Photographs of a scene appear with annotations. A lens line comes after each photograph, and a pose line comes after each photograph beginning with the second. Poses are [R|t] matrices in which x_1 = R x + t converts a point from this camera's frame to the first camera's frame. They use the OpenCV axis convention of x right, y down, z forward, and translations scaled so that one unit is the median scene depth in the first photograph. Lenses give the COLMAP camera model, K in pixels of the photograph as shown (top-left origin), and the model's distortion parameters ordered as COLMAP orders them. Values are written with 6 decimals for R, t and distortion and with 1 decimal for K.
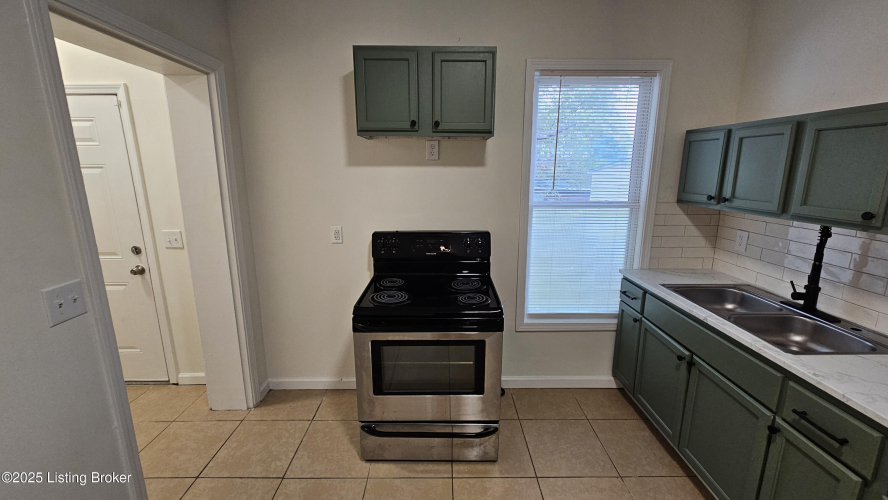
lens RADIAL K [[363.9, 0, 444.6], [0, 363.9, 245.7], [0, 0, 1]] dist [0.001767, 0.000634]
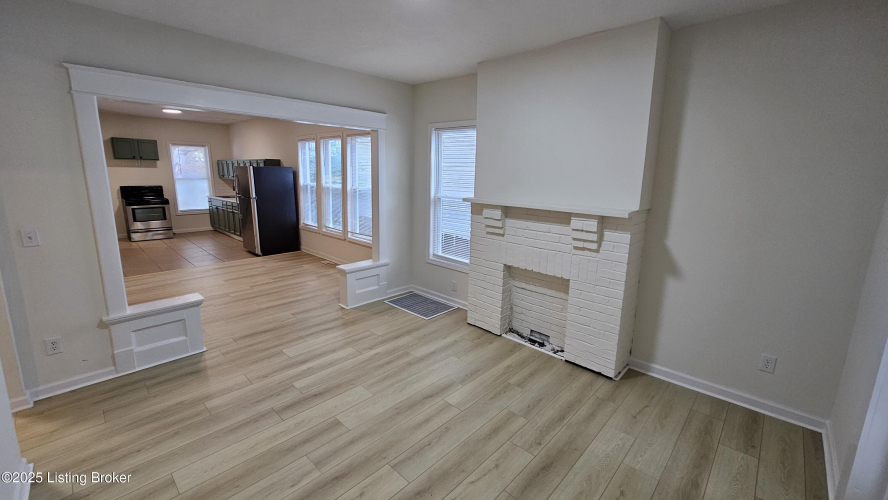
lens RADIAL K [[363.9, 0, 444.9], [0, 363.9, 244.9], [0, 0, 1]] dist [0.001767, 0.000634]
pose [[0.696795, -0.127806, 0.705792, -0.581317], [0.134823, 0.989795, 0.046130, 0.801229], [-0.704486, 0.063014, 0.706915, -3.722065]]
